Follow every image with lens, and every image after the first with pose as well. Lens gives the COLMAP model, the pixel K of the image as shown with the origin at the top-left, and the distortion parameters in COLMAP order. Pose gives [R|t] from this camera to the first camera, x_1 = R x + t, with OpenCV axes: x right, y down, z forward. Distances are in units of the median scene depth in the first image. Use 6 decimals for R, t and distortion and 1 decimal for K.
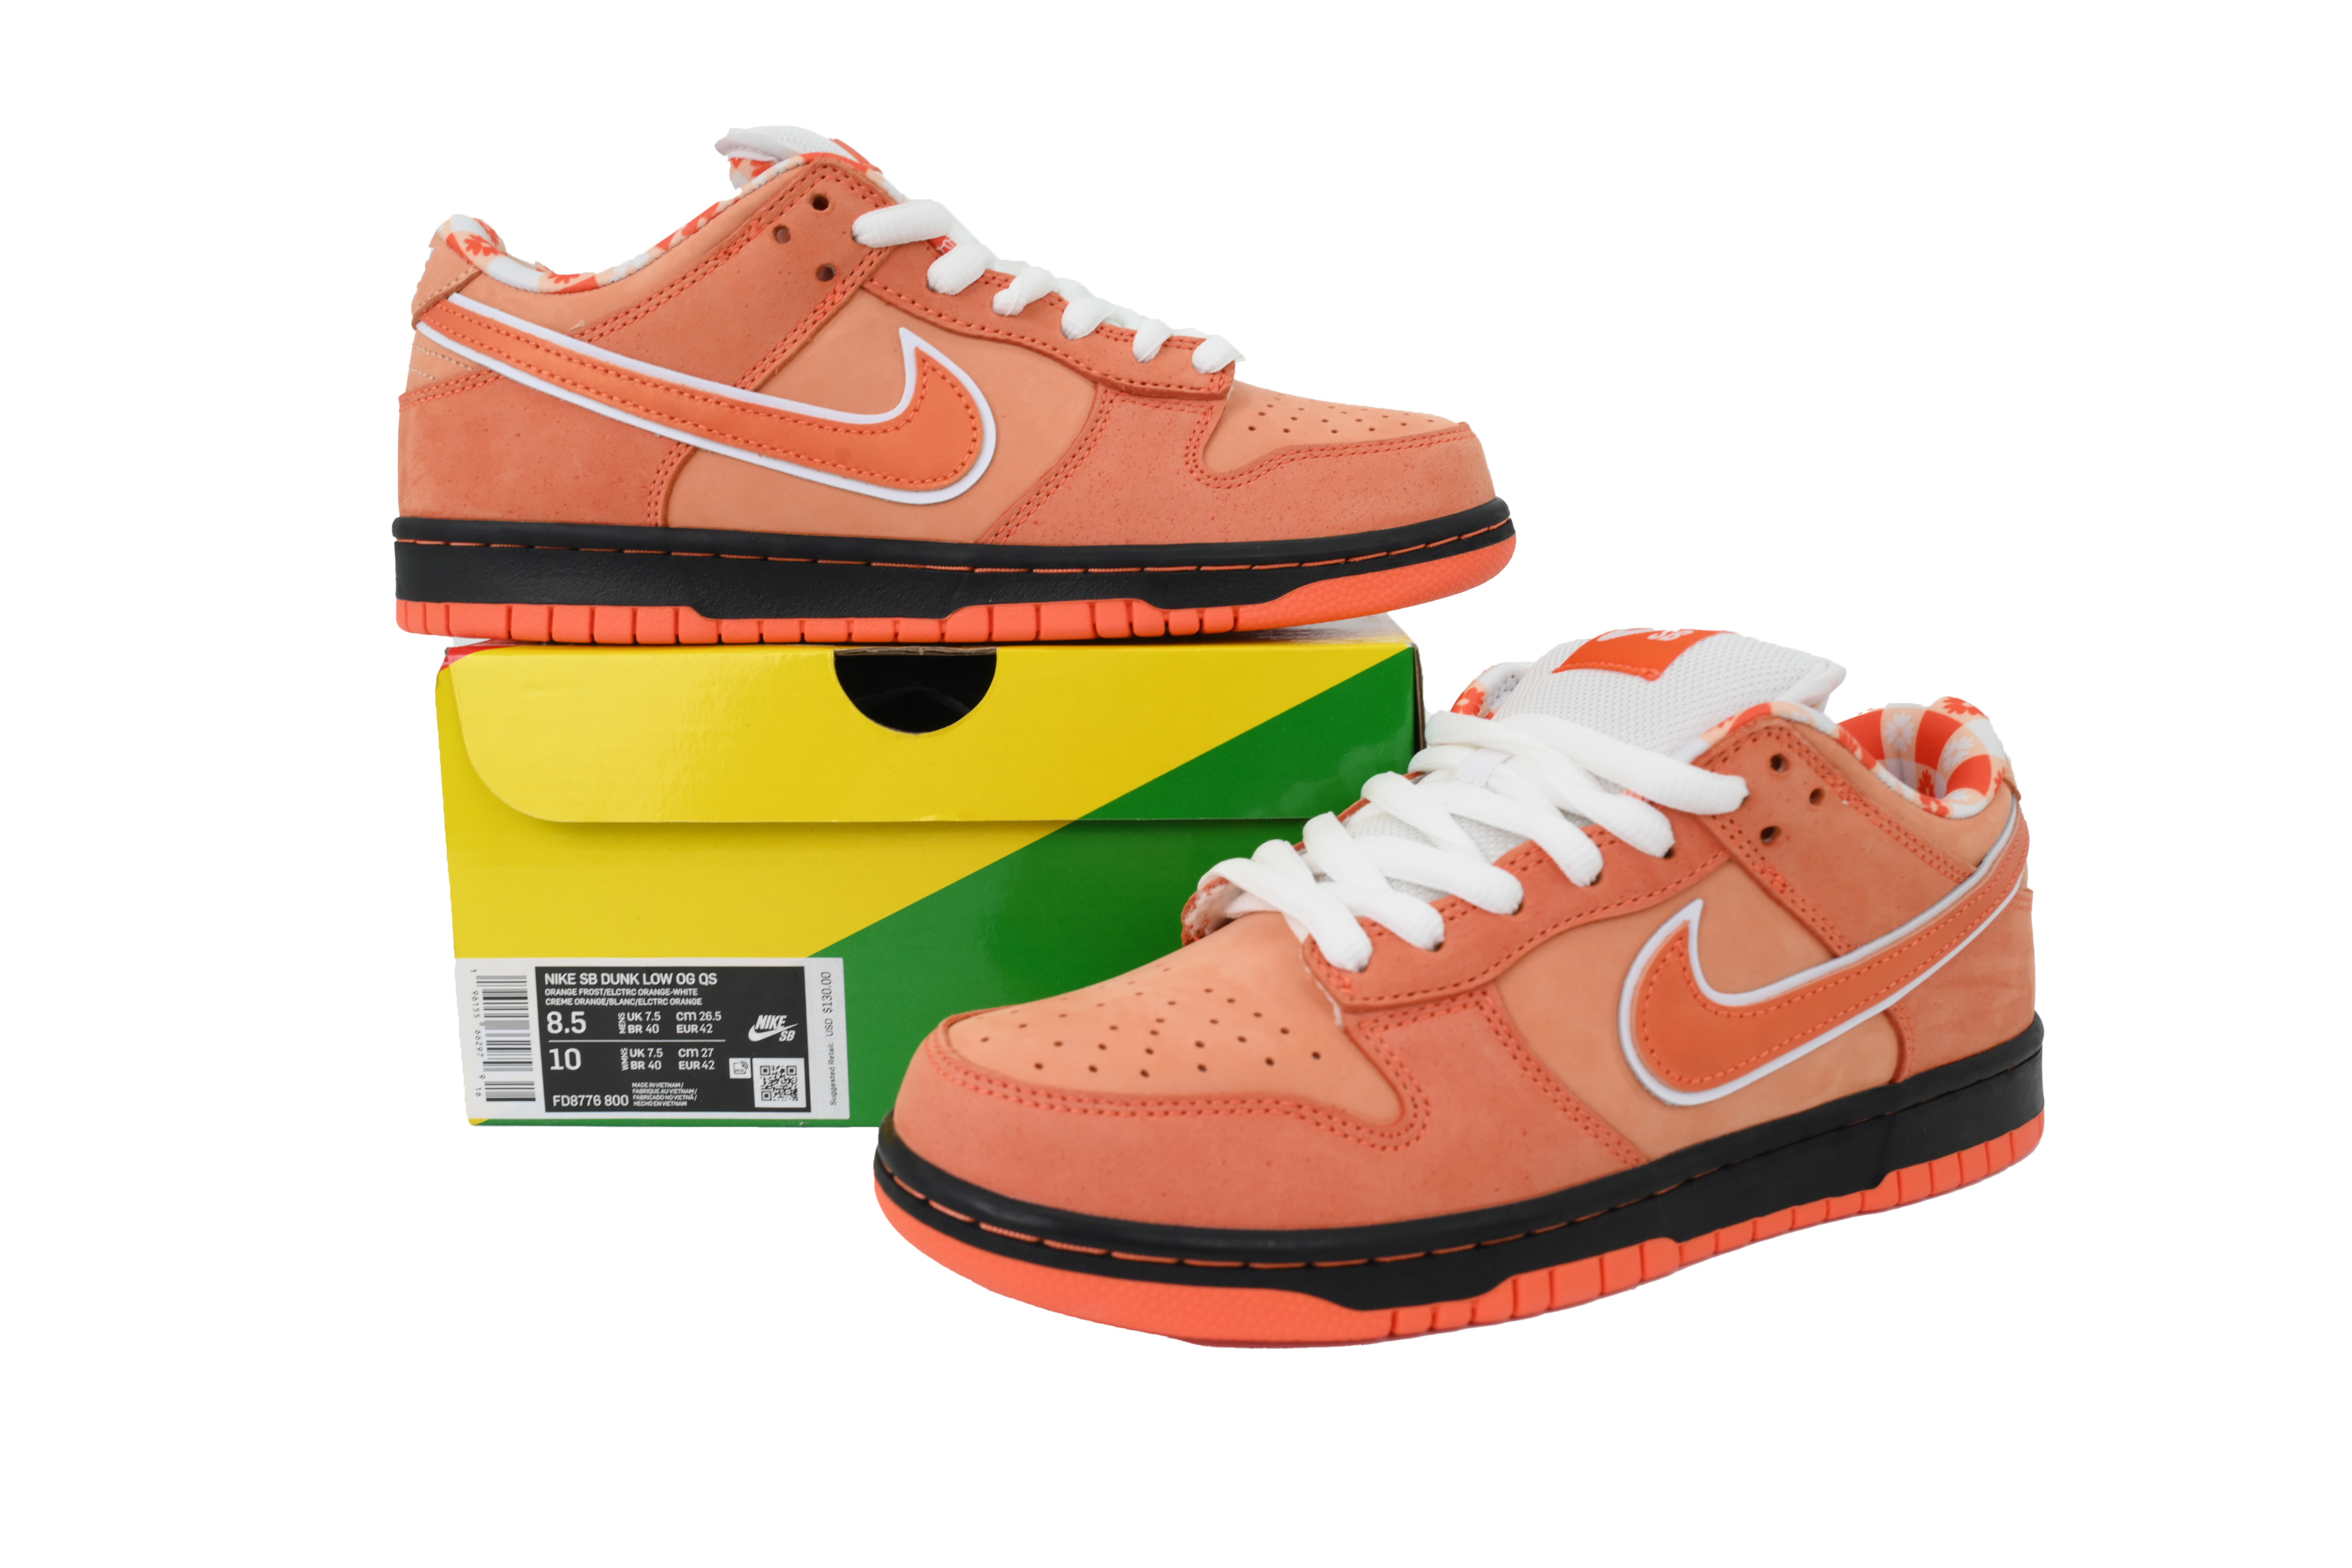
lens RADIAL K [[1949.4, 0, 1176.0], [0, 1949.4, 784.0], [0, 0, 1]] dist [0.058394, -0.001143]
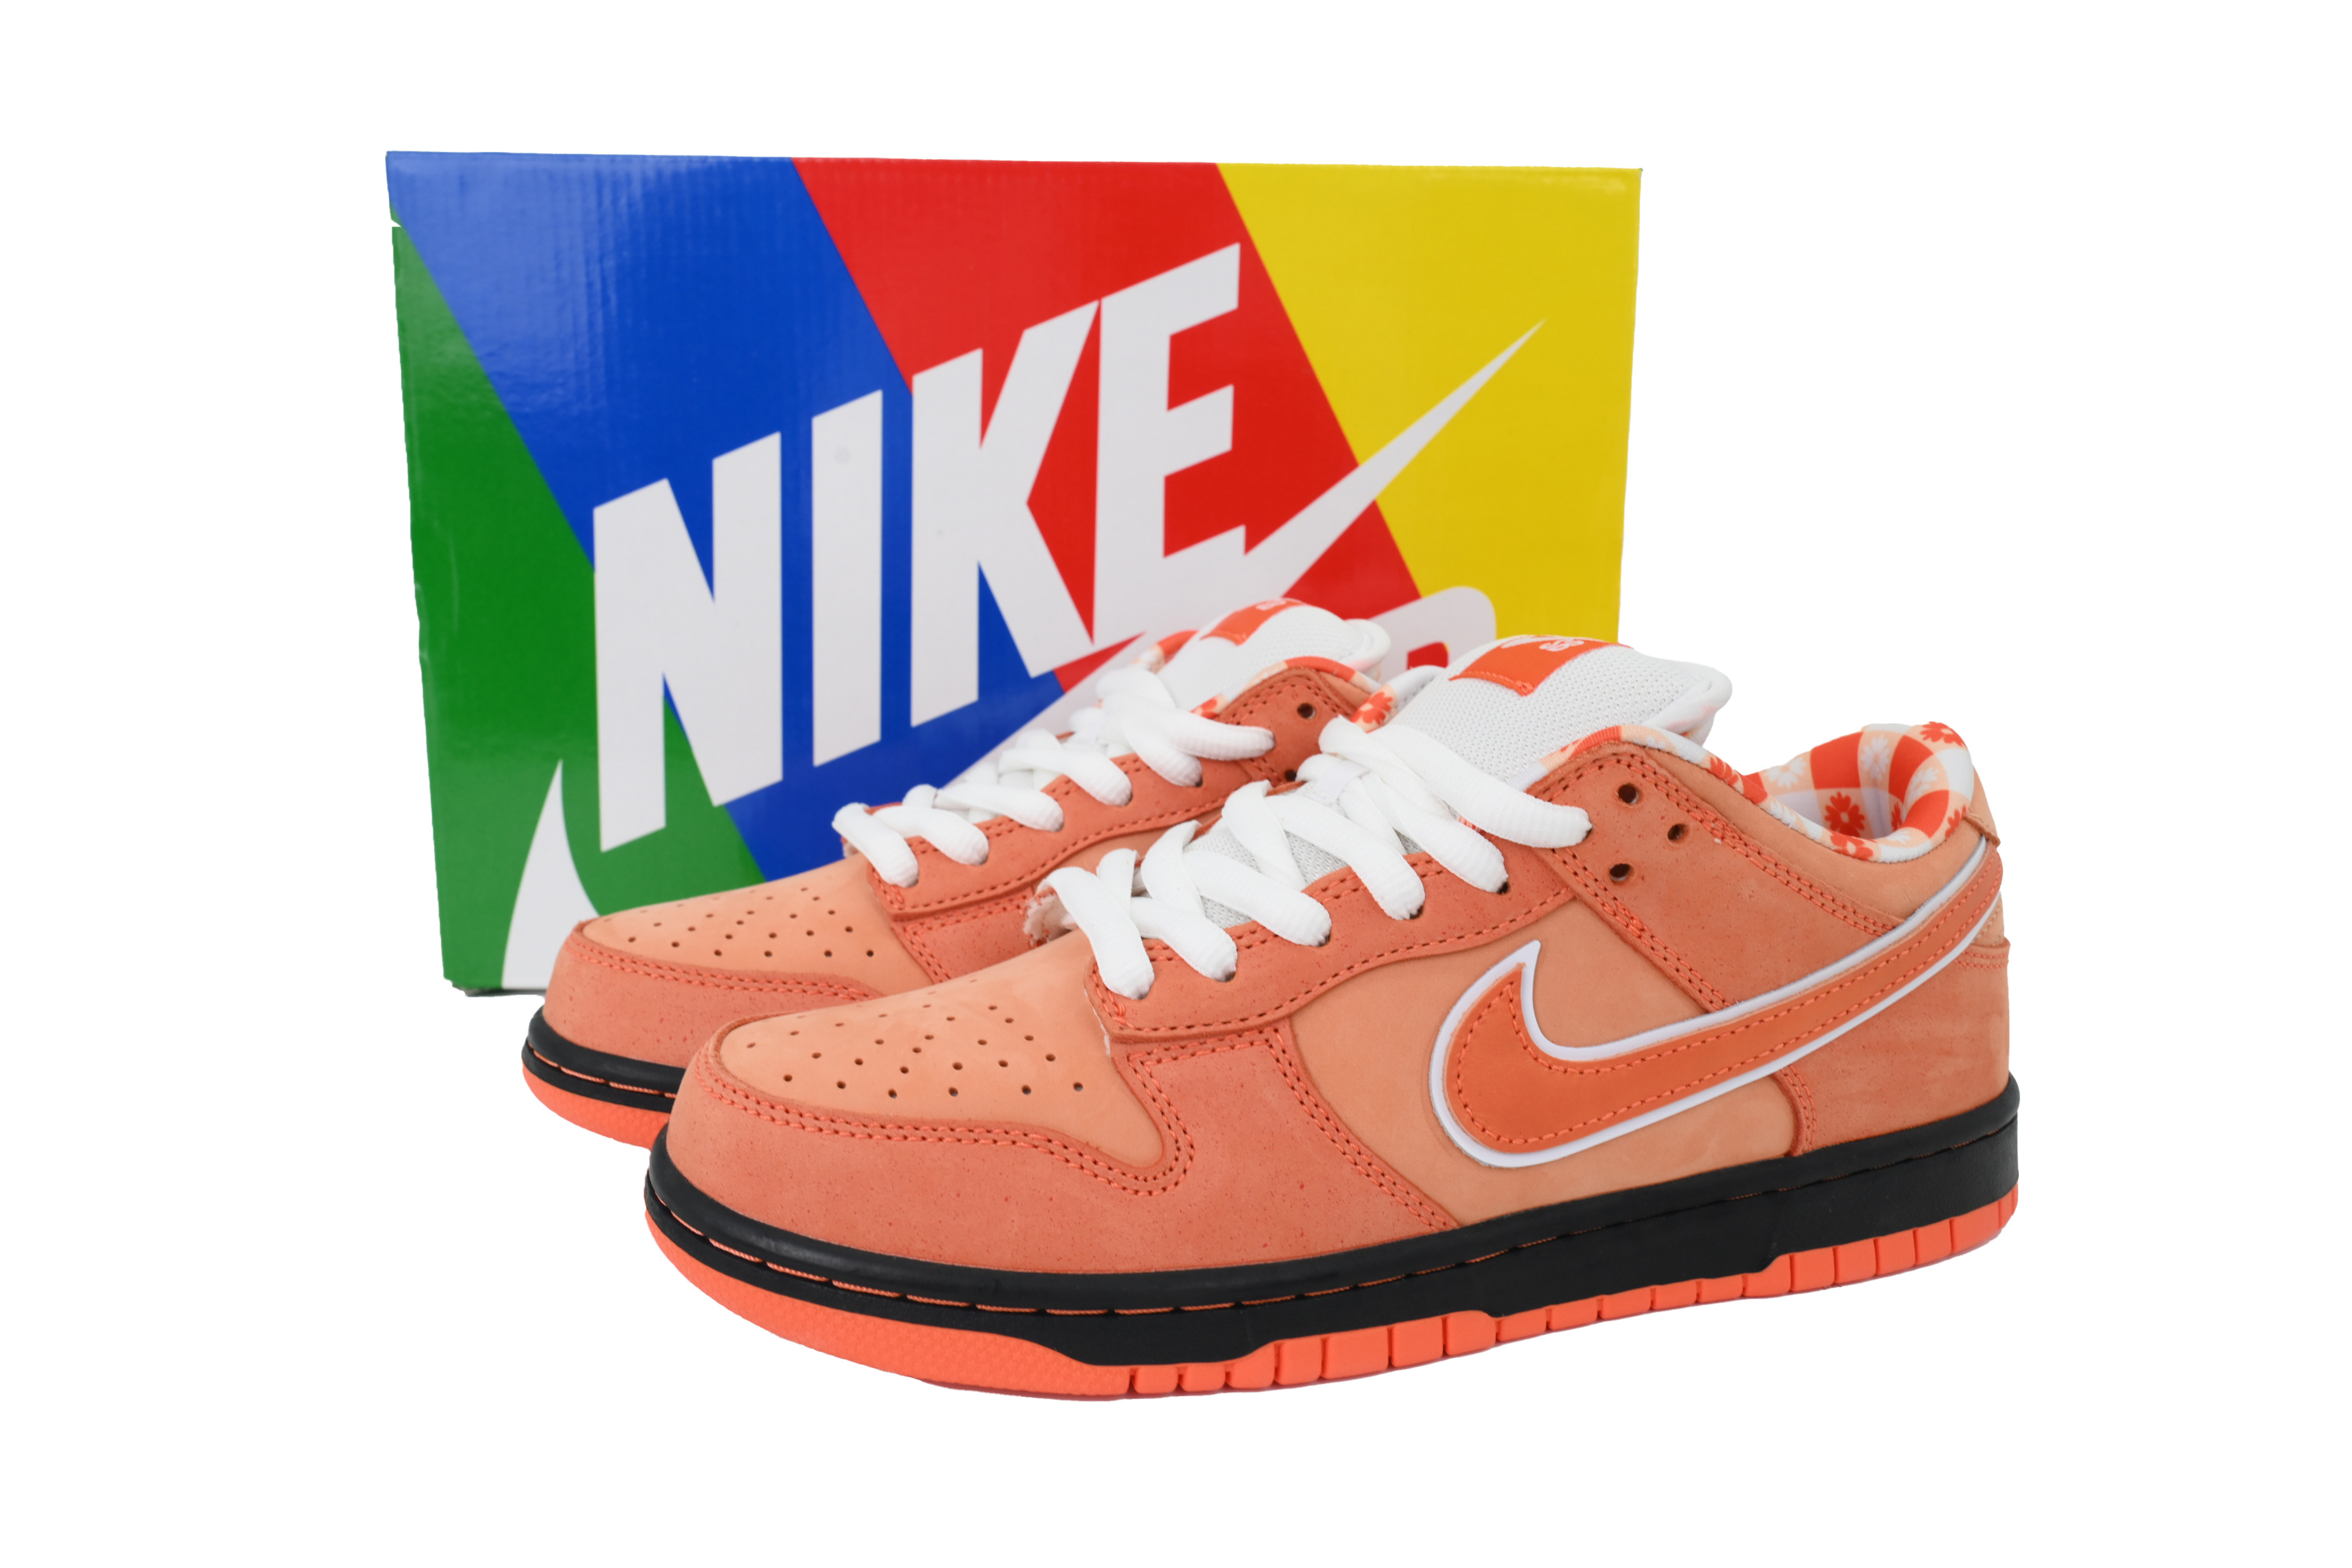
lens RADIAL K [[1949.4, 0, 1176.0], [0, 1949.4, 784.0], [0, 0, 1]] dist [0.058394, -0.001143]
pose [[0.983878, 0.044318, -0.173263, 0.257770], [-0.040899, 0.998893, 0.023259, -0.027399], [0.174102, -0.015798, 0.984601, 0.086529]]
